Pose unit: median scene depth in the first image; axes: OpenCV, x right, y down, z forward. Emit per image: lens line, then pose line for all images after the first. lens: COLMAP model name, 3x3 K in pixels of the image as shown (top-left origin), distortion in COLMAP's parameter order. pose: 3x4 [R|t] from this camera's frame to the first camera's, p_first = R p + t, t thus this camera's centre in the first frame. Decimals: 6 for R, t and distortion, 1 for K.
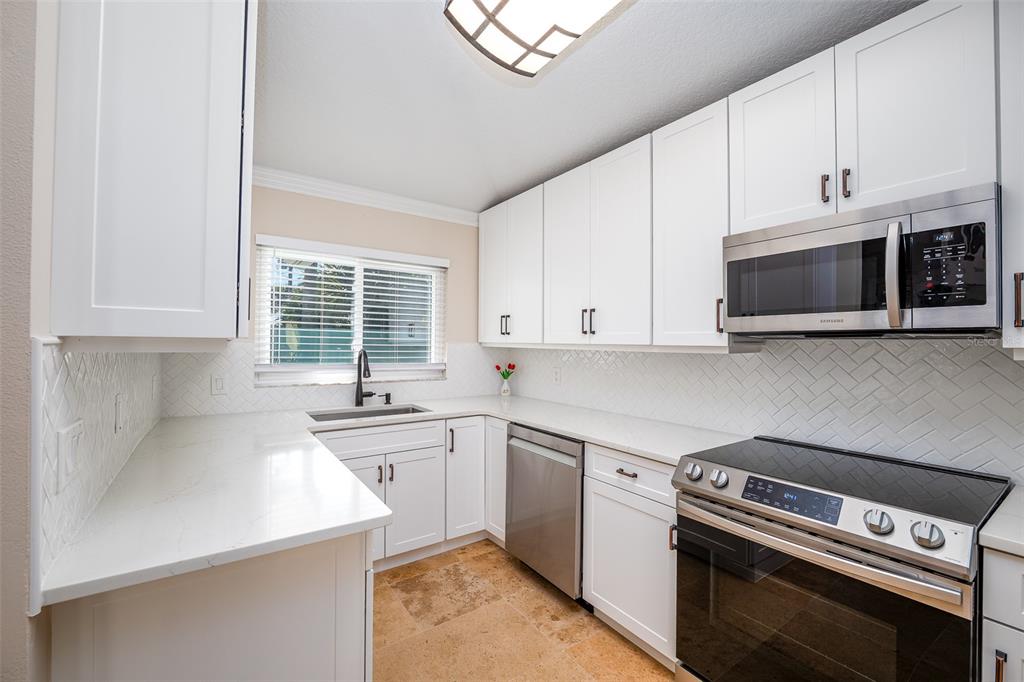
lens RADIAL K [[417.0, 0, 506.9], [0, 417.0, 340.2], [0, 0, 1]] dist [-0.017051, 0.000192]
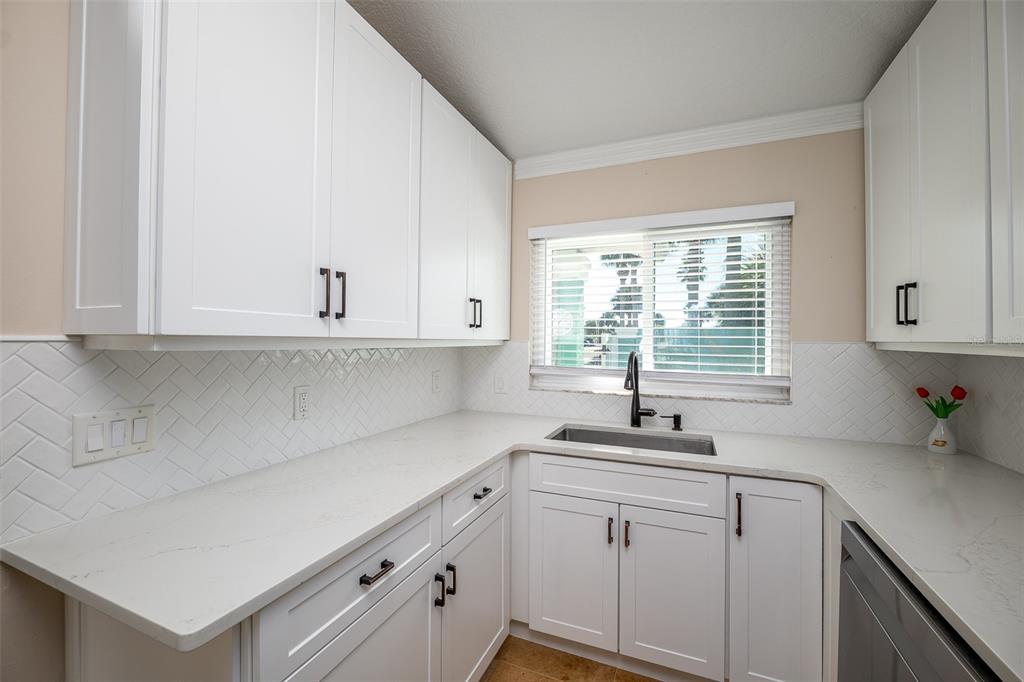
lens RADIAL K [[417.0, 0, 506.9], [0, 417.0, 340.2], [0, 0, 1]] dist [-0.017051, 0.000192]
pose [[0.530241, -0.007712, -0.847812, 0.157352], [0.004290, 0.999970, -0.006413, 0.005217], [0.847836, -0.000236, 0.530258, 0.384616]]
